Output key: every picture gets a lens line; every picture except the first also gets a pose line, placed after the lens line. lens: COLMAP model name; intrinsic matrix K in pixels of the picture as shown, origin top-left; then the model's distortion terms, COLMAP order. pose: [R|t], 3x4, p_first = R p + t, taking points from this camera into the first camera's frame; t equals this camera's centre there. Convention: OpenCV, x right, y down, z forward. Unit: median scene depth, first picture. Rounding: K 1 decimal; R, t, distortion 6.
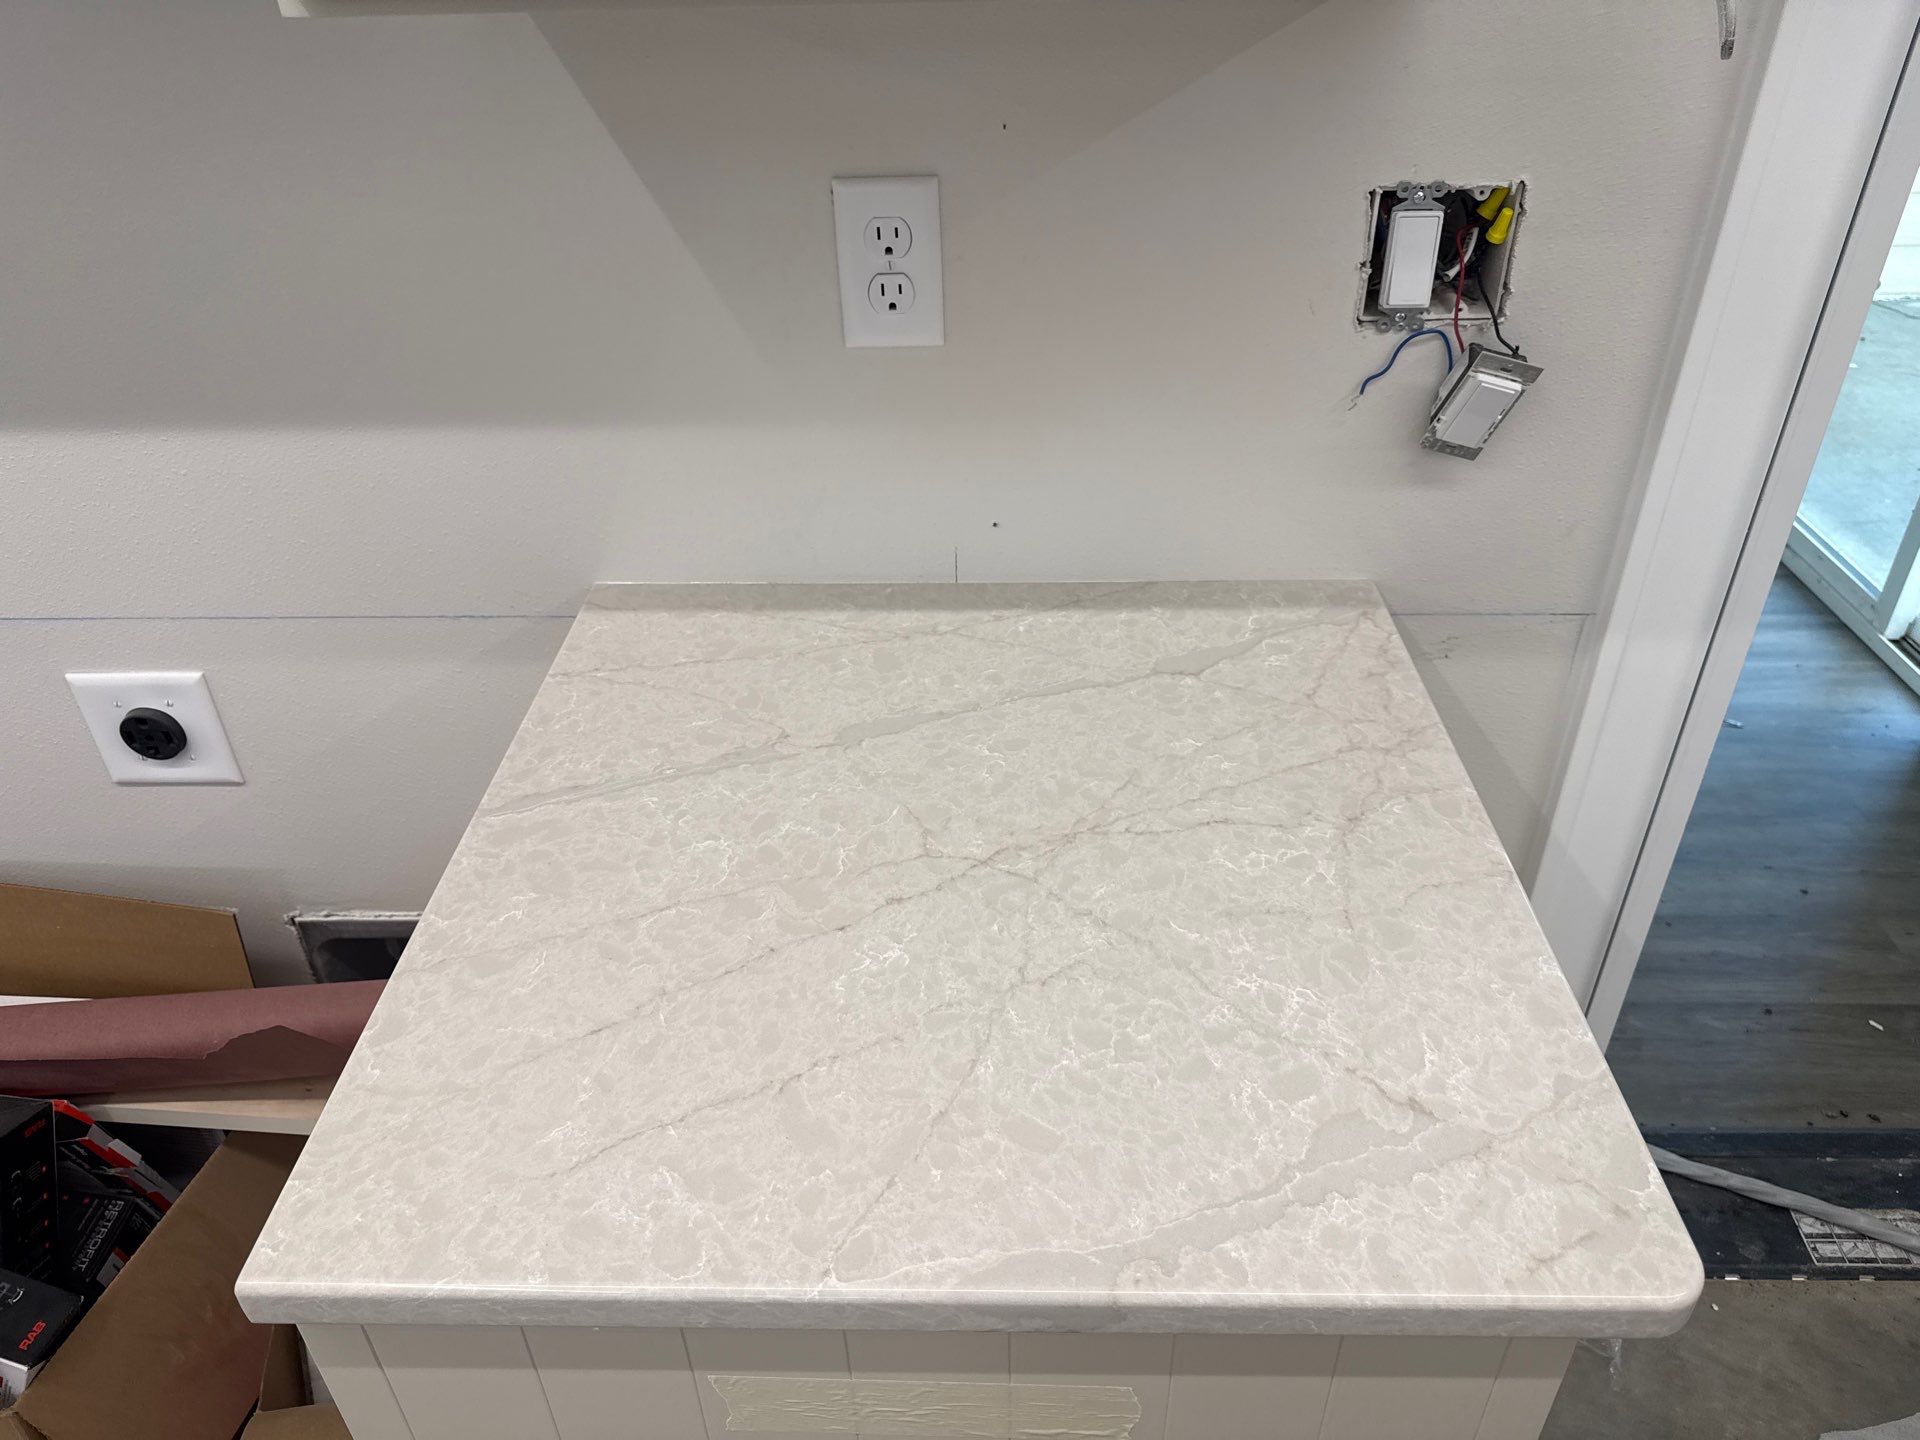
lens RADIAL K [[1355.1, 0, 946.0], [0, 1355.1, 718.7], [0, 0, 1]] dist [0.058211, -0.088742]
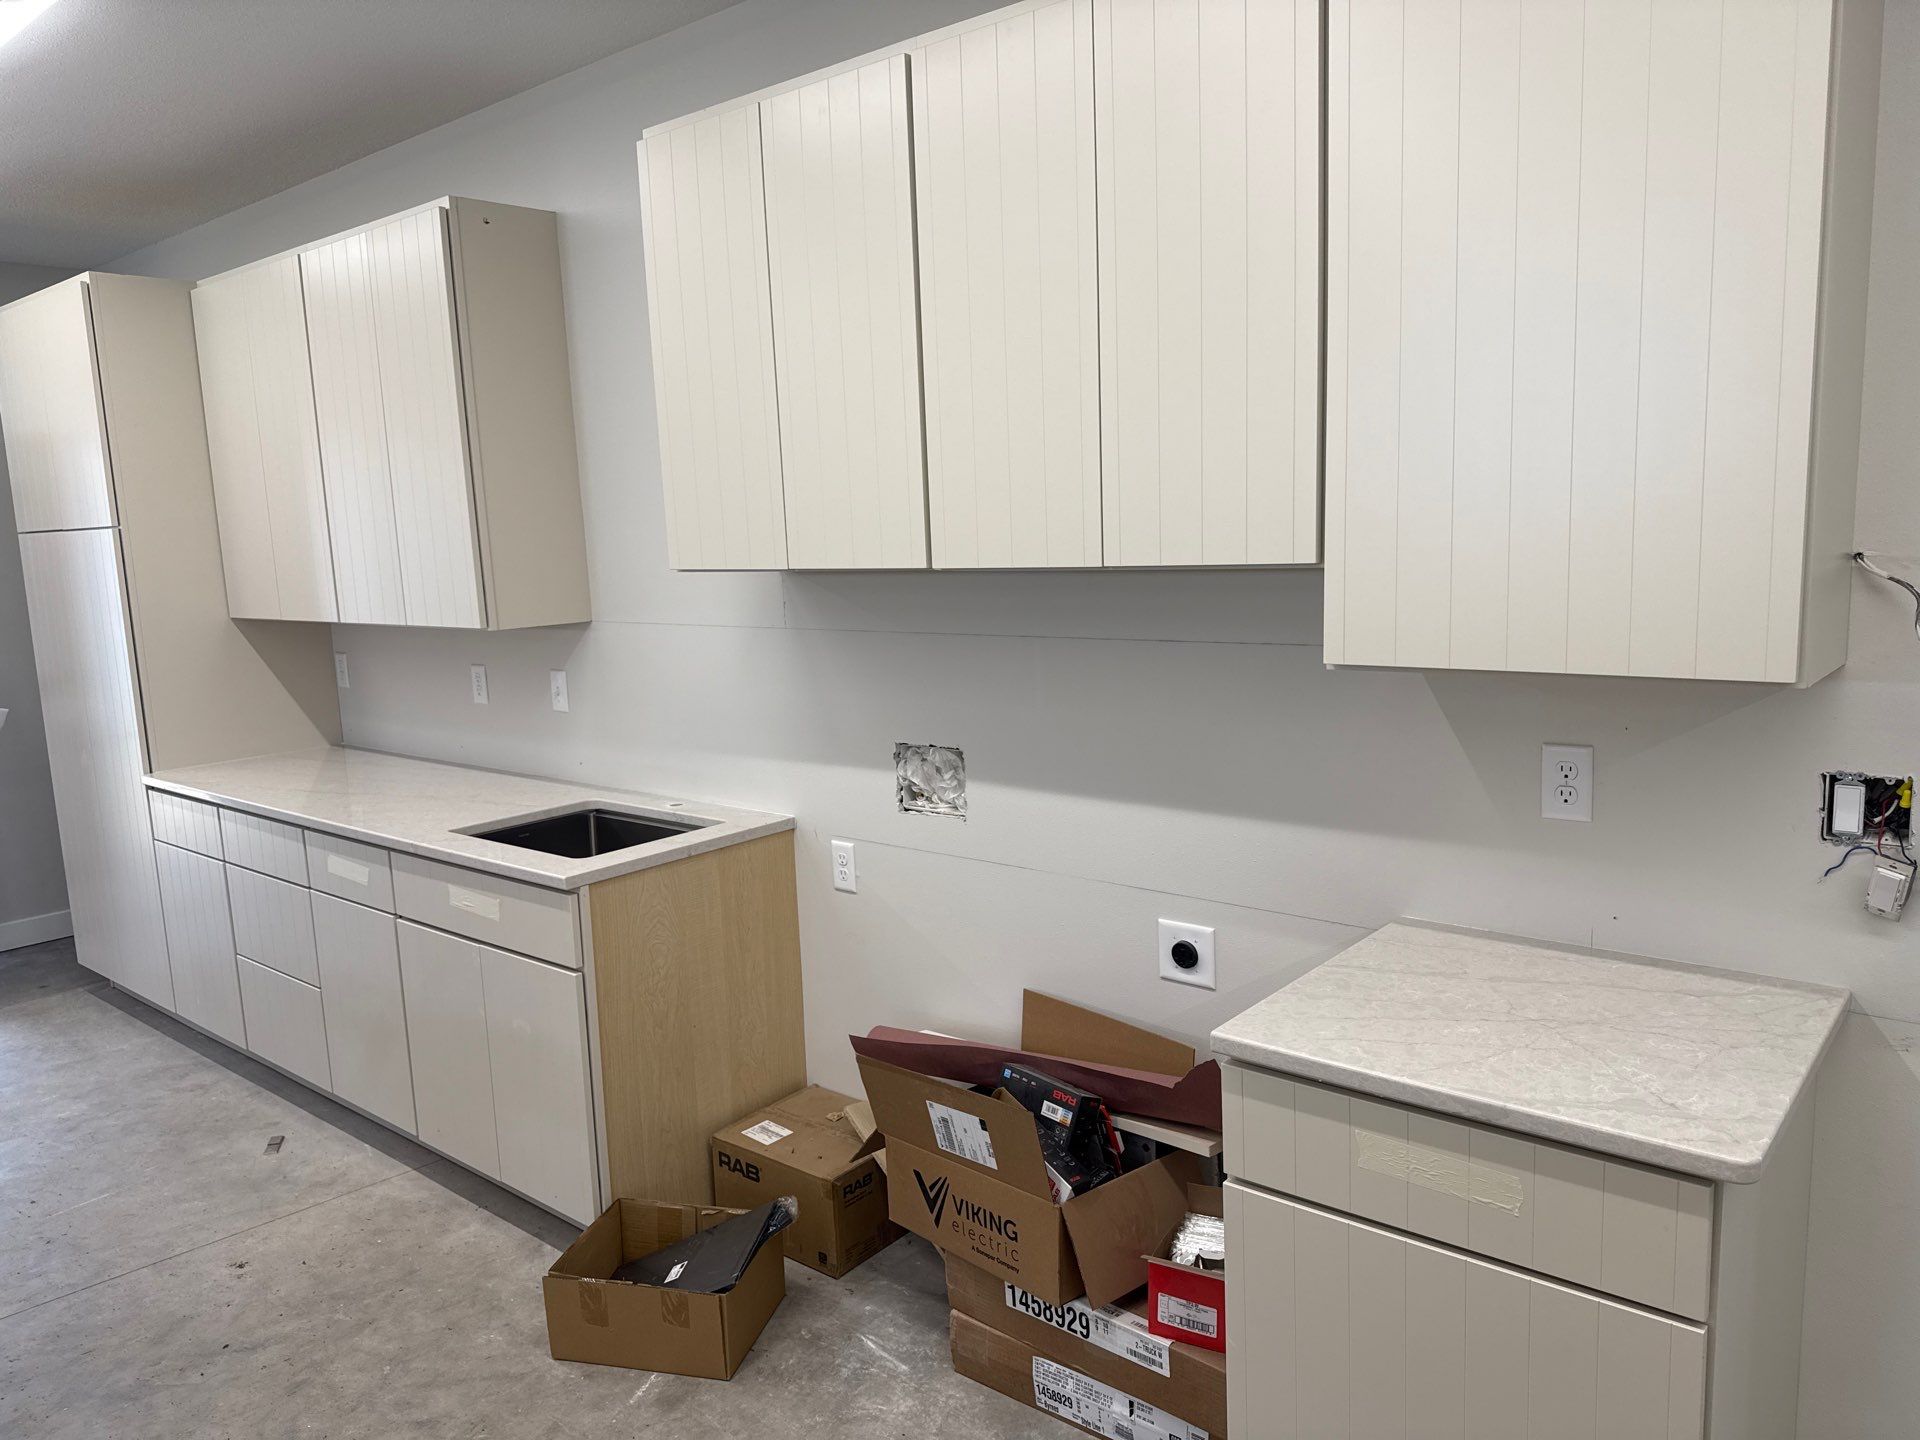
lens RADIAL K [[1355.1, 0, 946.0], [0, 1355.1, 718.7], [0, 0, 1]] dist [0.058211, -0.088742]
pose [[0.780643, 0.082269, -0.619539, 0.524227], [-0.330672, 0.895549, -0.297739, 0.545382], [0.530333, 0.437292, 0.726308, -1.136624]]
